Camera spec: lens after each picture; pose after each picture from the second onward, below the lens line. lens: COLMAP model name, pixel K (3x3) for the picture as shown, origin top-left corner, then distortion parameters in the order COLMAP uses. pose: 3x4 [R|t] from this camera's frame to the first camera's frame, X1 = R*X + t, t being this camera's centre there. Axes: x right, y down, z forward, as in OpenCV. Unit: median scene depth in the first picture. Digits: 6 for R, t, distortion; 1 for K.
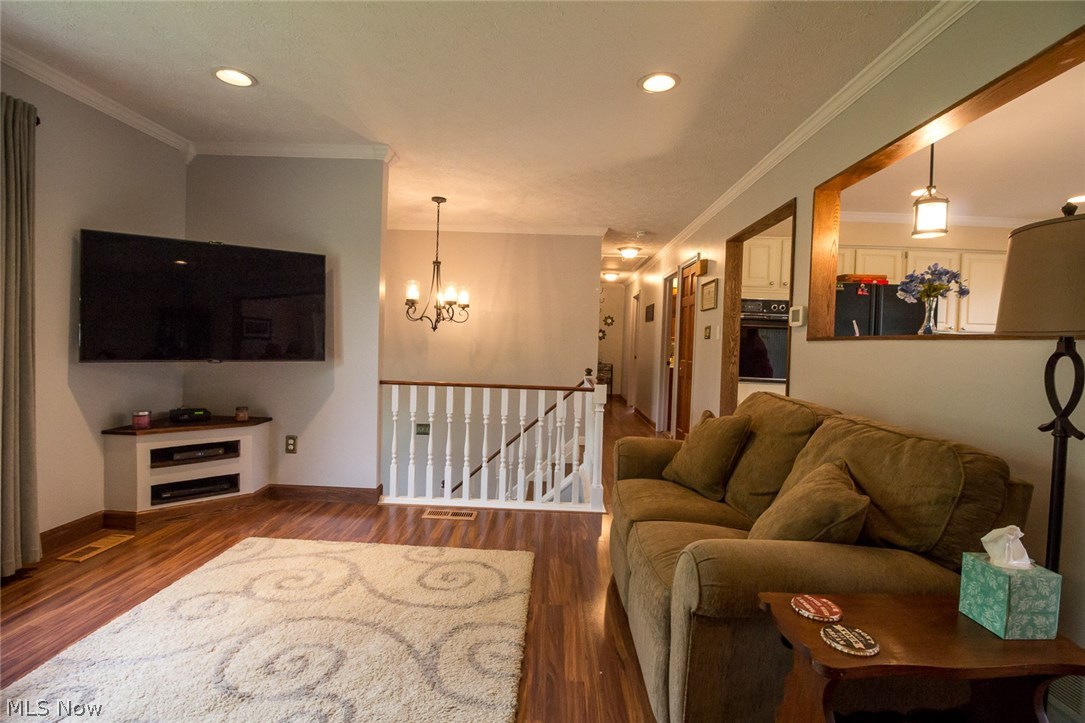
lens RADIAL K [[504.1, 0, 540.4], [0, 504.1, 352.6], [0, 0, 1]] dist [0.002248, -0.012843]
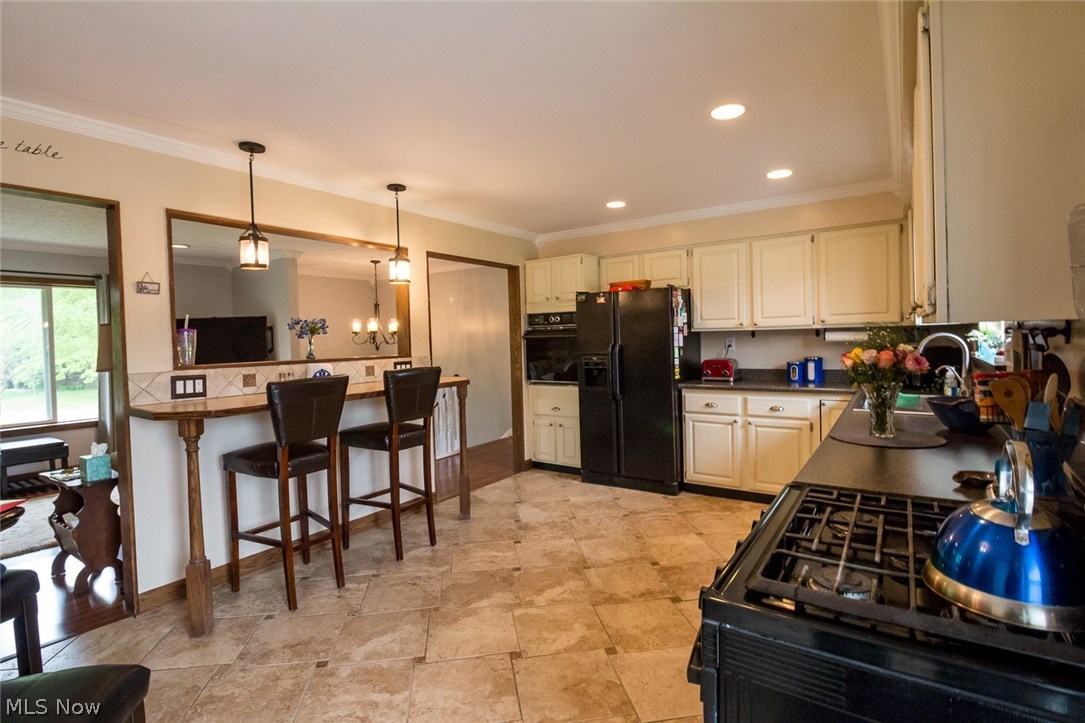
lens RADIAL K [[518.3, 0, 539.7], [0, 518.3, 354.6], [0, 0, 1]] dist [-0.002188, -0.013273]
pose [[0.836207, -0.038305, -0.547075, 1.457357], [0.042244, 0.999093, -0.005384, -0.004932], [0.546785, -0.018609, 0.837066, -0.008572]]
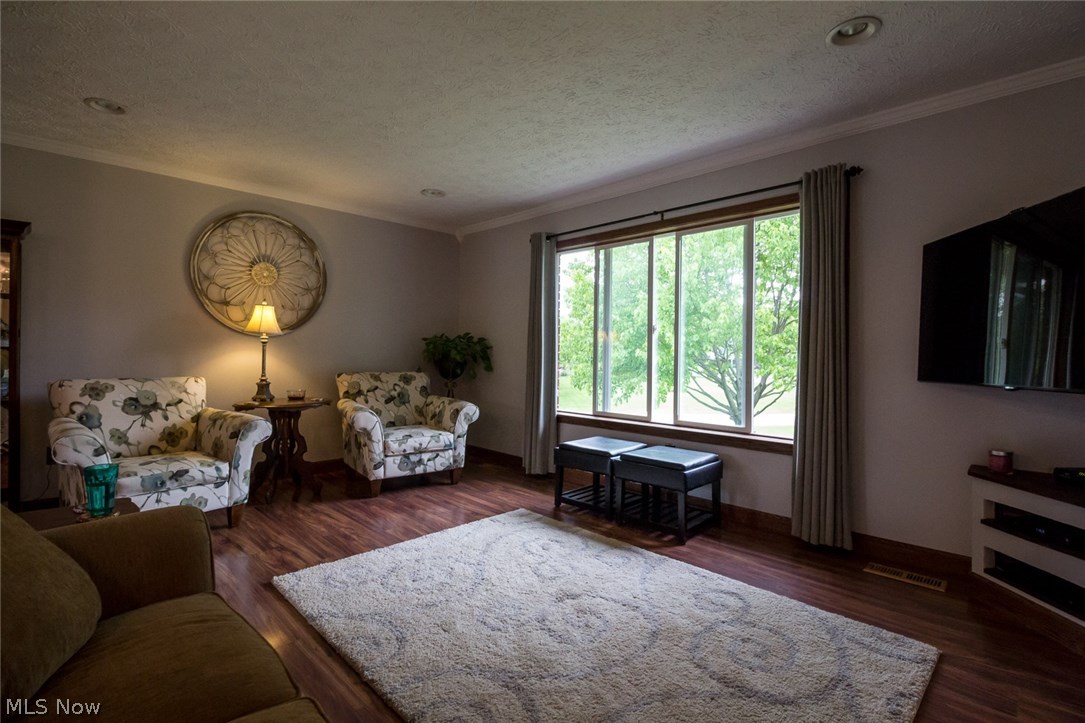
lens RADIAL K [[504.1, 0, 540.4], [0, 504.1, 352.6], [0, 0, 1]] dist [0.002248, -0.012843]
pose [[-0.685065, -0.041074, -0.727323, 0.245819], [-0.048378, 0.998770, -0.010837, 0.007700], [0.726874, 0.027763, -0.686210, 0.938625]]
